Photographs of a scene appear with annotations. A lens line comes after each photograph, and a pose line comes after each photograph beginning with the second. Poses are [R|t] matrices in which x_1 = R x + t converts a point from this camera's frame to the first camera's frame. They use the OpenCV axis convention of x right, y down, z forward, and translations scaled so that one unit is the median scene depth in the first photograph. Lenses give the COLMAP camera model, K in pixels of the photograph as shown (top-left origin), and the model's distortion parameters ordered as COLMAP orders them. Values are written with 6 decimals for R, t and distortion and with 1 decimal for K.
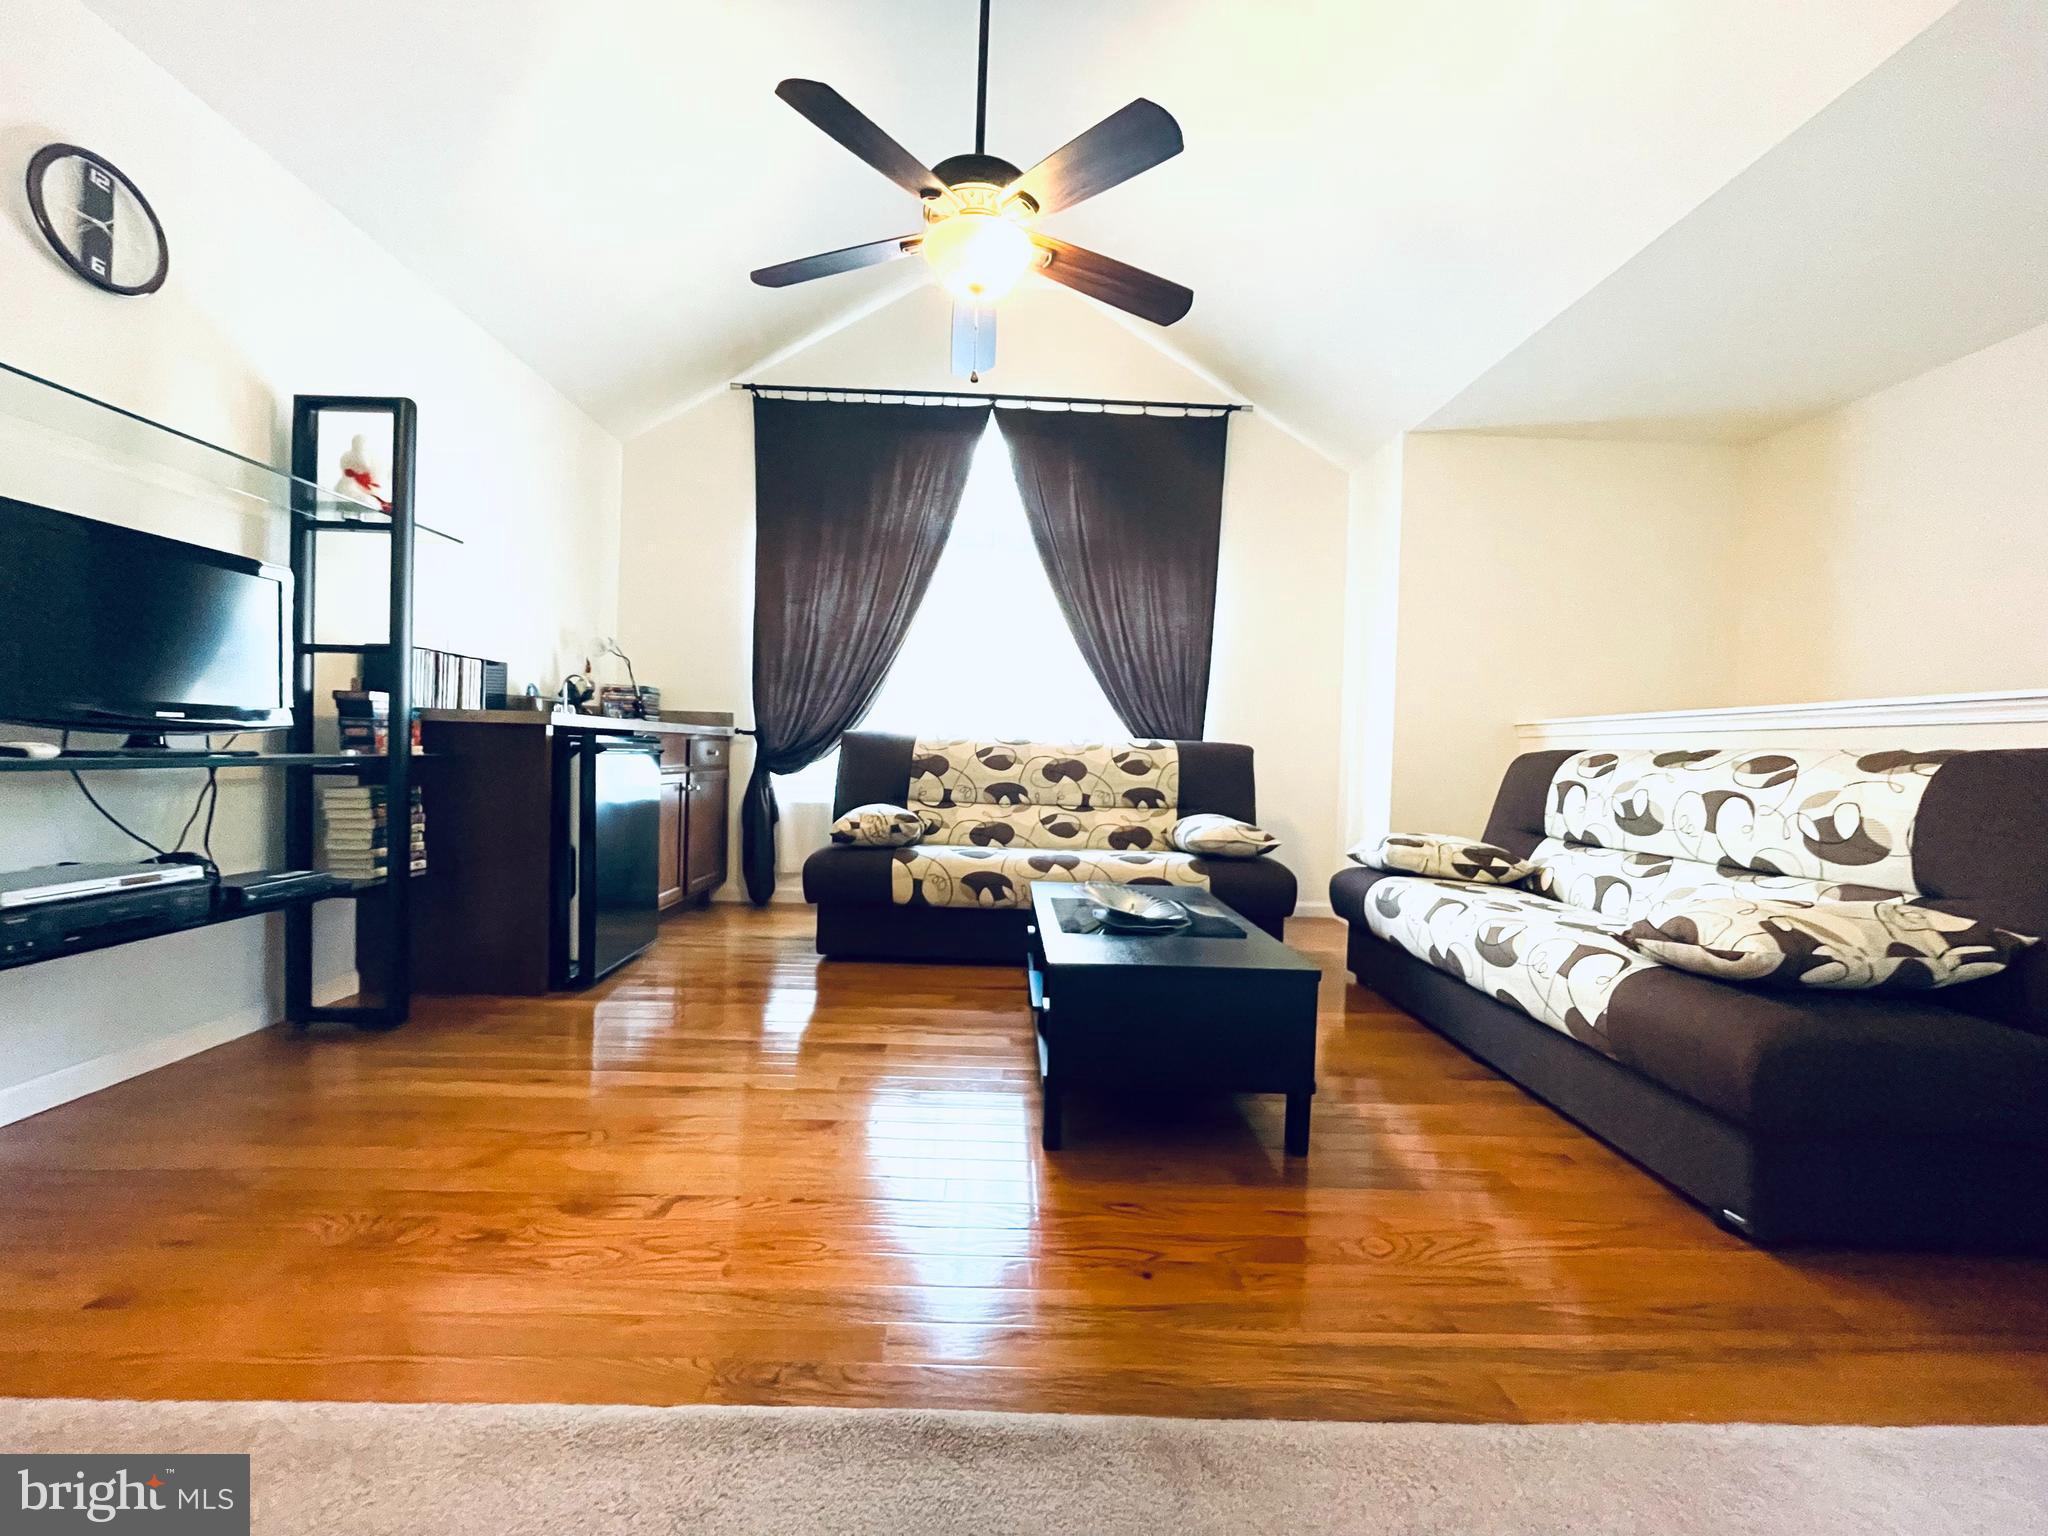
lens RADIAL K [[829.7, 0, 1024.0], [0, 829.7, 768.0], [0, 0, 1]] dist [-0.003769, -0.000127]
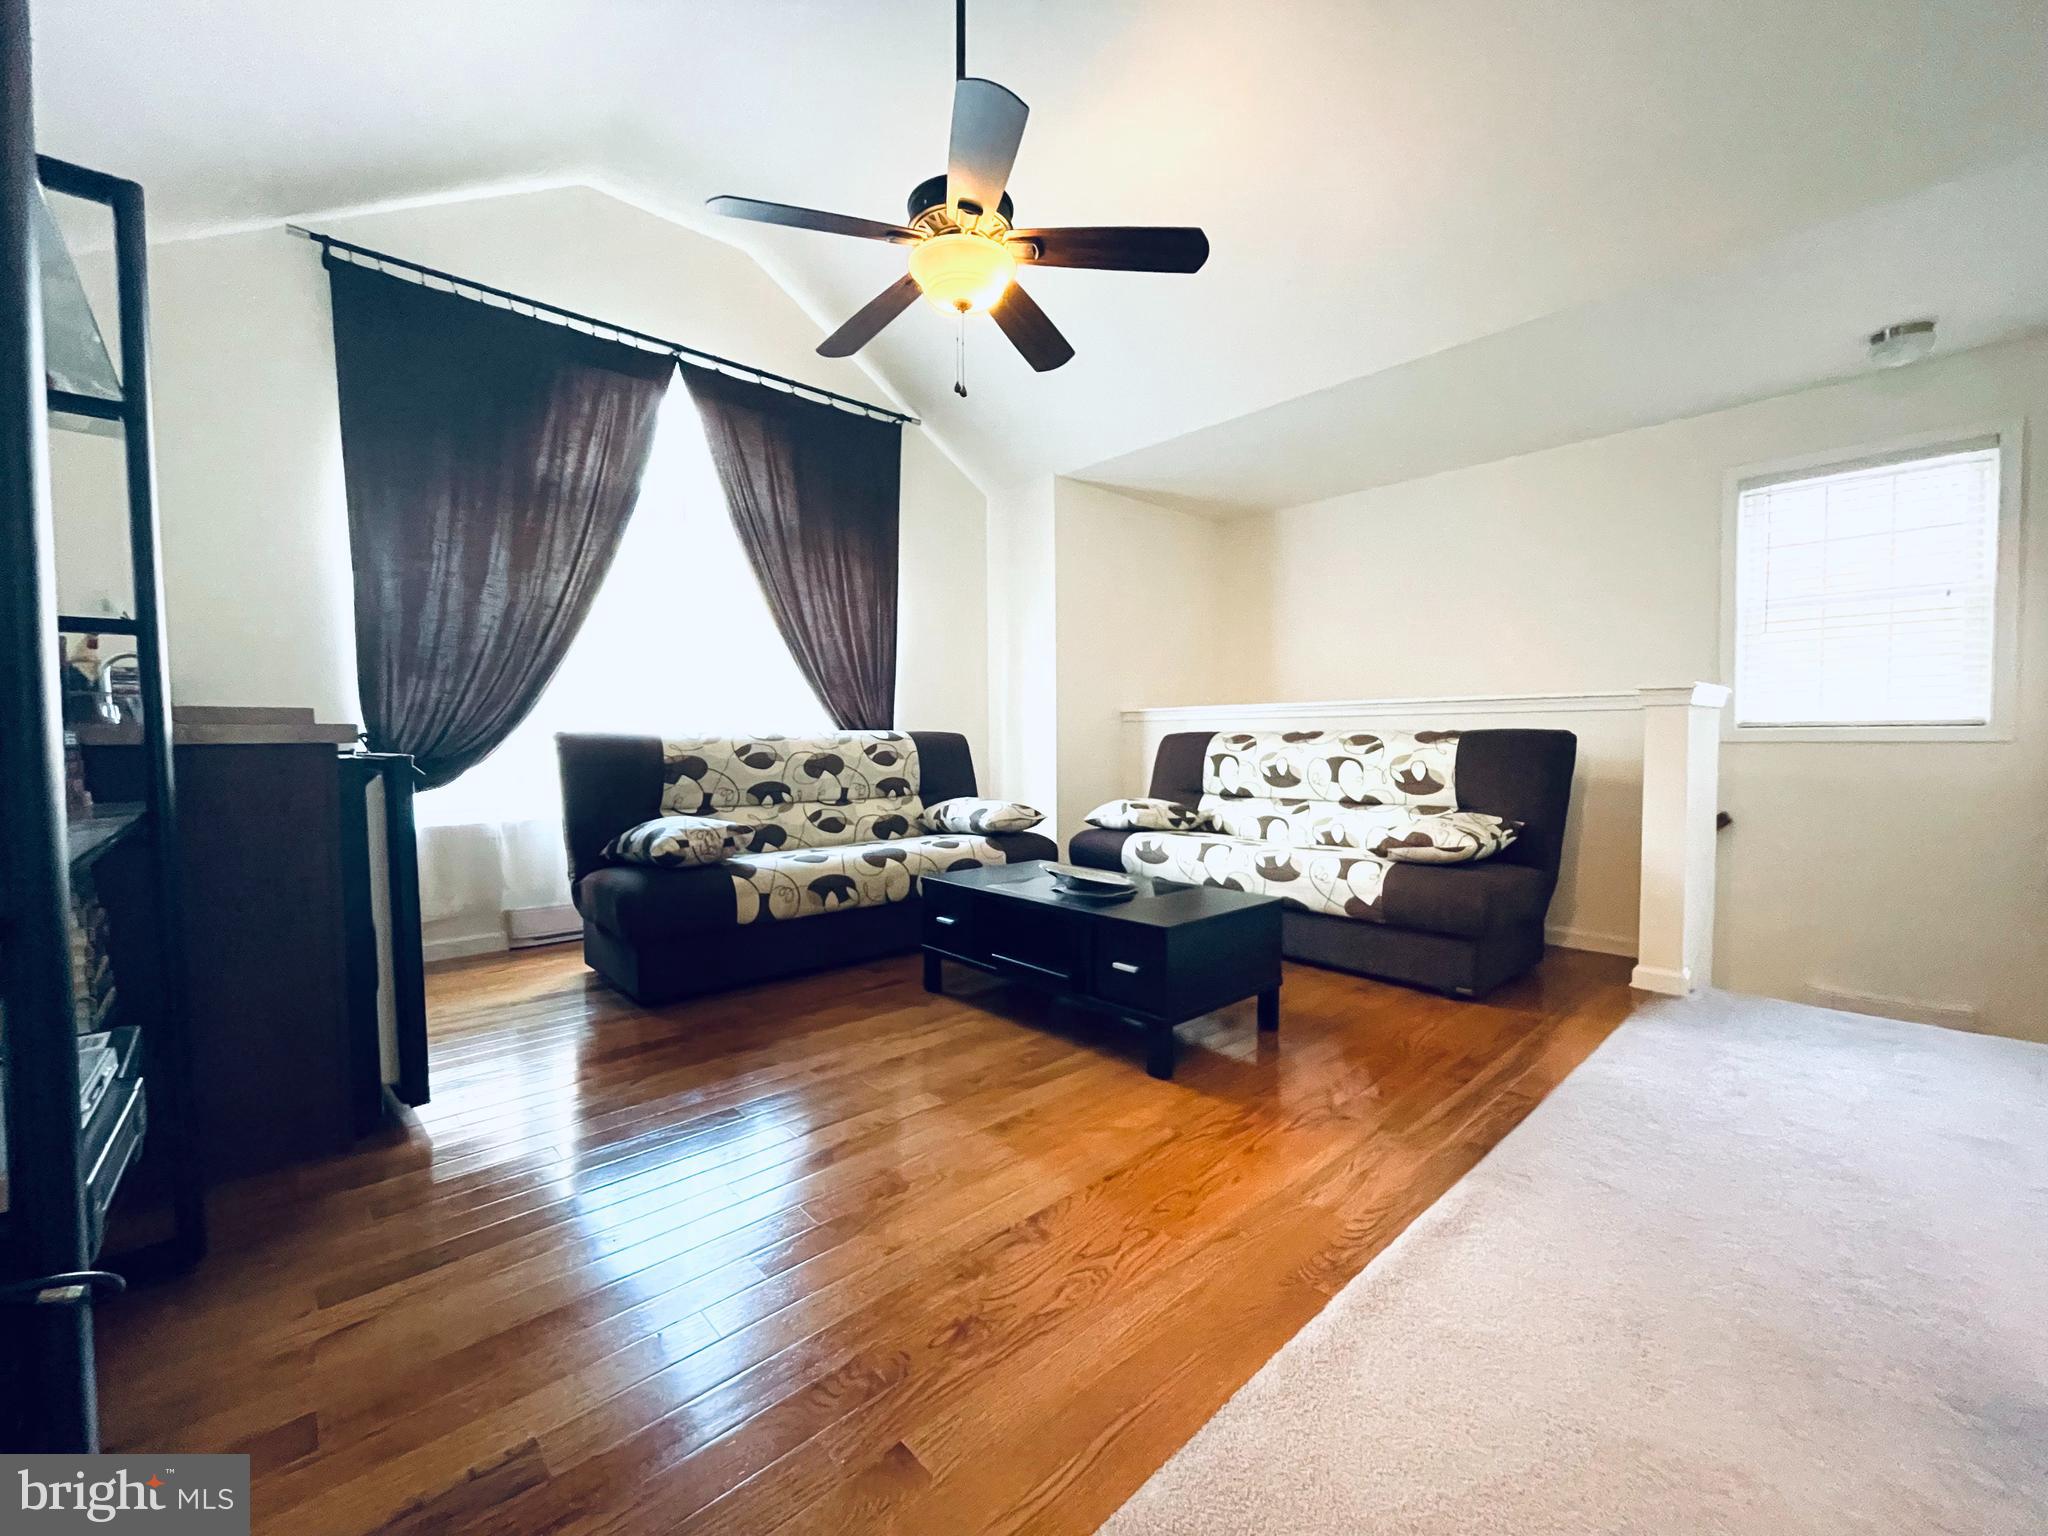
lens RADIAL K [[829.7, 0, 1024.0], [0, 829.7, 768.0], [0, 0, 1]] dist [-0.003769, -0.000127]
pose [[0.754238, -0.058554, 0.653985, -0.500207], [0.039755, 0.998261, 0.043530, -0.032783], [-0.655396, -0.006833, 0.755254, 0.122070]]
